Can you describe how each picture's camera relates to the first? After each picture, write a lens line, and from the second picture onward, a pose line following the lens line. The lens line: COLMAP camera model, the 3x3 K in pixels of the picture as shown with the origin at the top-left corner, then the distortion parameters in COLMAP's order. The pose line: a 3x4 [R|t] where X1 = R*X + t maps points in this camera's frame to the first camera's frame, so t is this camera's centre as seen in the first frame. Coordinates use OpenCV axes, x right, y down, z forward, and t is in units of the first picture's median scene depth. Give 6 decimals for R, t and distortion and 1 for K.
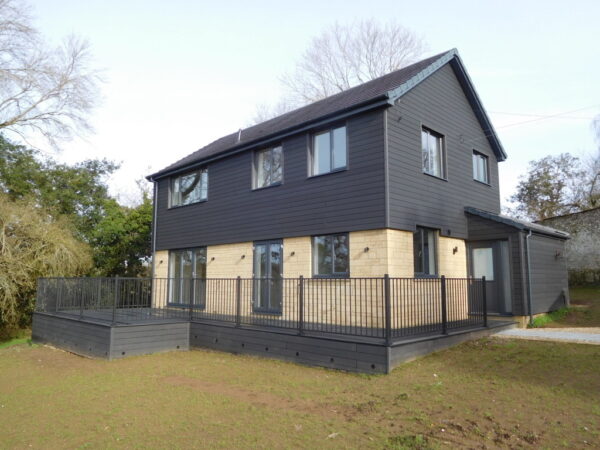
lens RADIAL K [[446.6, 0, 300.0], [0, 446.6, 225.0], [0, 0, 1]] dist [-0.029763, -0.002744]
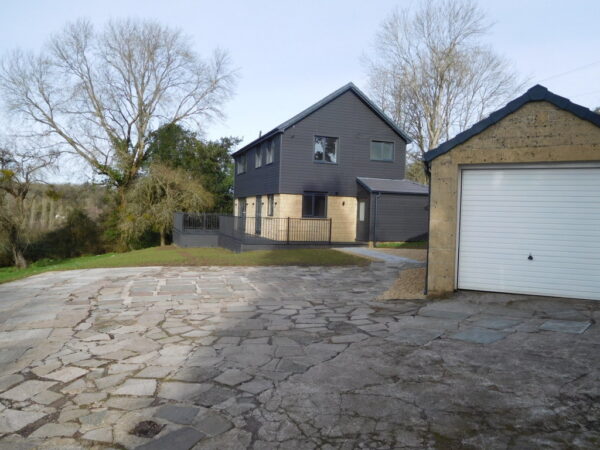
lens RADIAL K [[446.6, 0, 300.0], [0, 446.6, 225.0], [0, 0, 1]] dist [-0.029763, -0.002744]
pose [[0.893601, 0.039046, -0.447161, 0.813731], [0.029438, 0.988967, 0.145184, -0.099904], [0.447897, -0.142899, 0.882592, -0.539526]]
